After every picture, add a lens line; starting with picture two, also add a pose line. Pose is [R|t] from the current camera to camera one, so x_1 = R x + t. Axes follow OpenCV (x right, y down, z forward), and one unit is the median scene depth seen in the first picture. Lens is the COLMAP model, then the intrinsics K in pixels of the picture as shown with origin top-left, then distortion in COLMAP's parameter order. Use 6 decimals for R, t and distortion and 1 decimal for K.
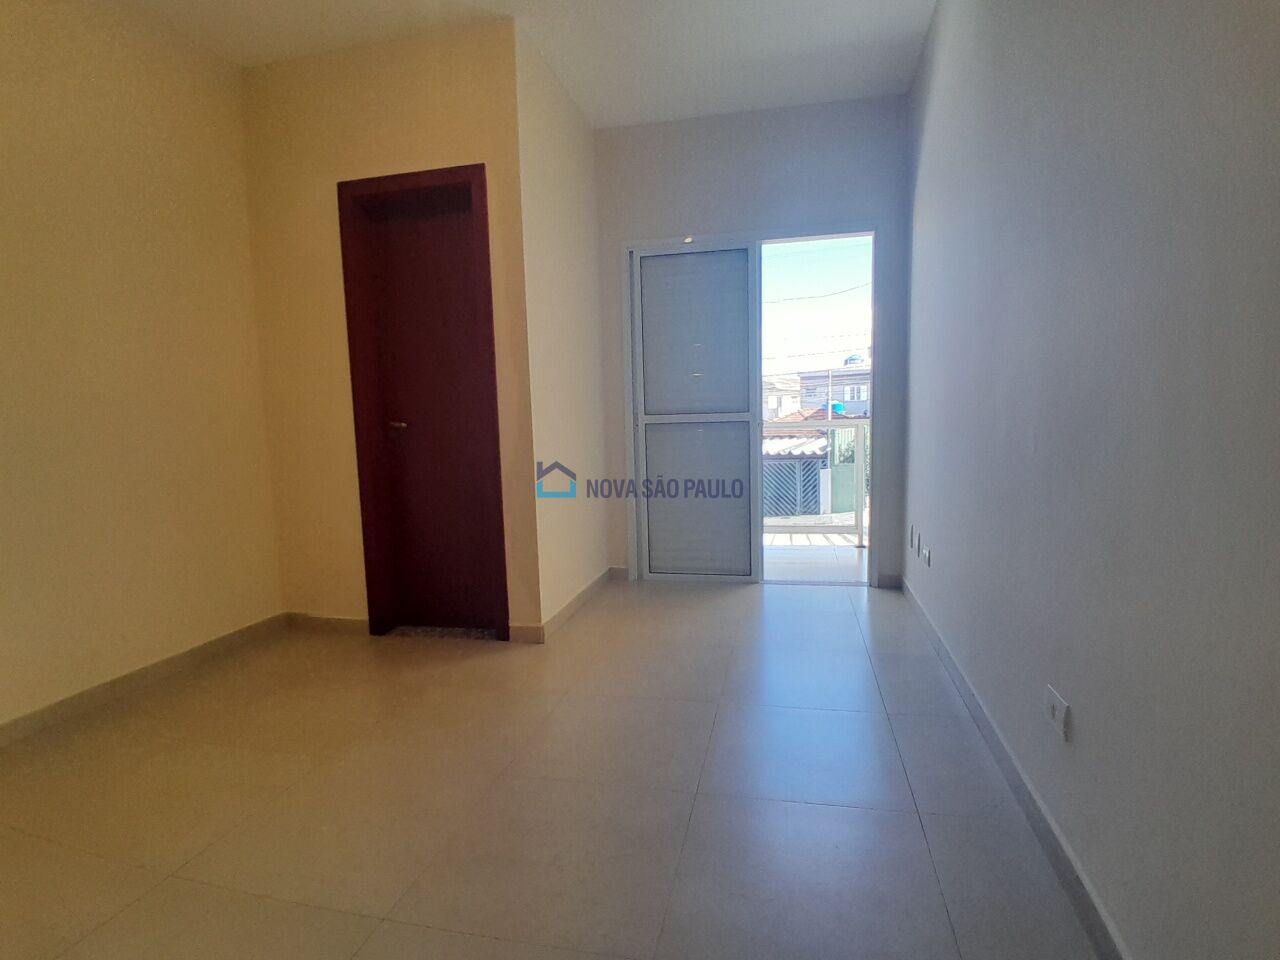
lens RADIAL K [[637.3, 0, 636.1], [0, 637.3, 481.8], [0, 0, 1]] dist [-0.014494, -0.030057]
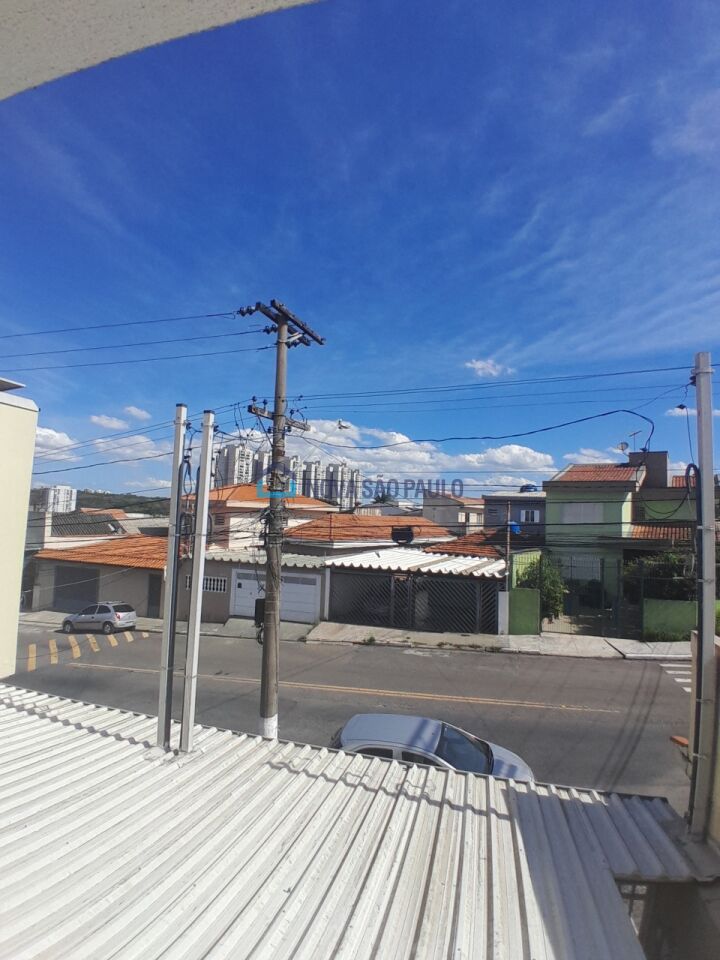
lens RADIAL K [[478.0, 0, 346.9], [0, 478.0, 479.7], [0, 0, 1]] dist [-0.014494, -0.030057]
pose [[0.997472, 0.061422, -0.035729, 0.048300], [-0.066745, 0.982388, -0.174526, -0.046605], [0.024380, 0.176469, 0.984004, 0.161336]]
